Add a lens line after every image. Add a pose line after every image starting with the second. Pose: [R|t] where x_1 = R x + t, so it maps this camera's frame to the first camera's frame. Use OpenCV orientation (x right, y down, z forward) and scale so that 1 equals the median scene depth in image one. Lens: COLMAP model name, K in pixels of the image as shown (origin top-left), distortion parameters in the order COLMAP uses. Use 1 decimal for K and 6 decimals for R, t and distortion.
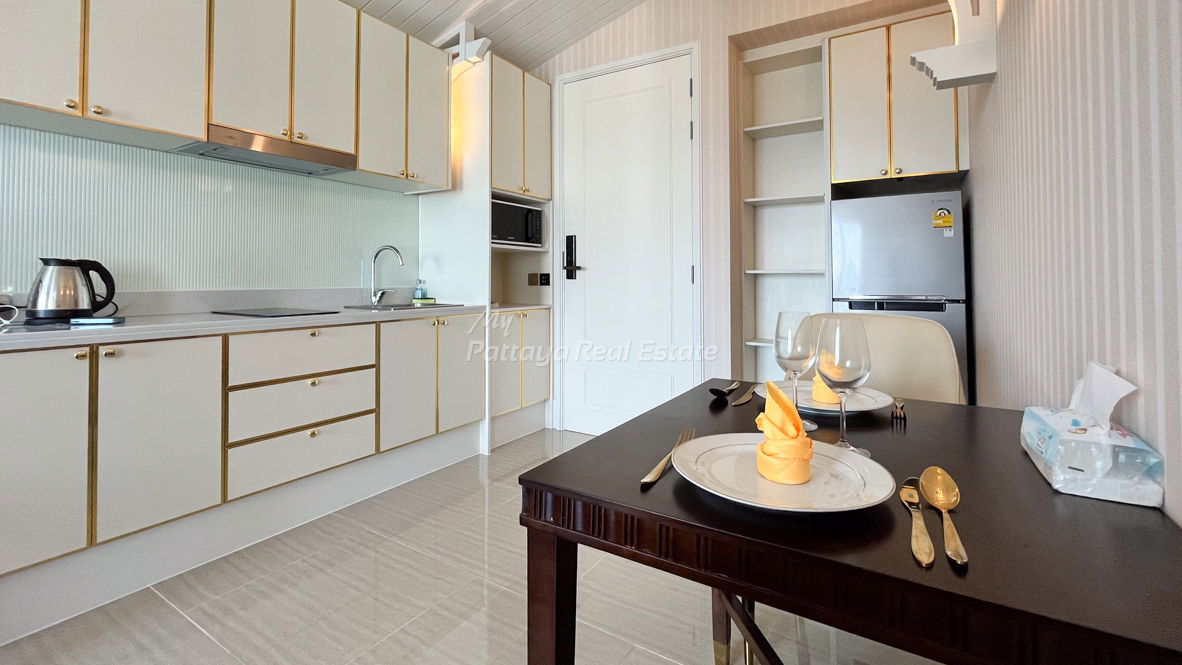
lens RADIAL K [[483.7, 0, 615.0], [0, 483.7, 279.1], [0, 0, 1]] dist [0.000050, 0.001095]
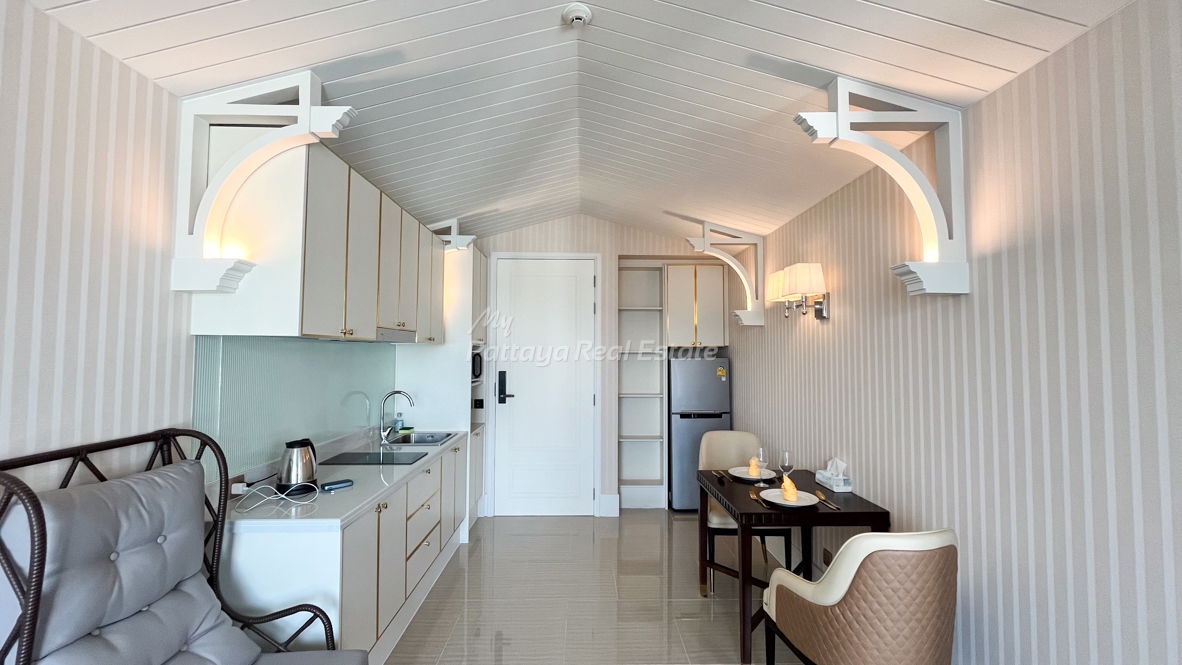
lens RADIAL K [[483.7, 0, 586.3], [0, 483.7, 331.5], [0, 0, 1]] dist [0.000050, 0.001095]
pose [[0.836639, 0.026276, 0.547124, -0.725633], [-0.008267, 0.999341, -0.035353, -0.175983], [-0.547693, 0.025054, 0.836304, -0.302288]]
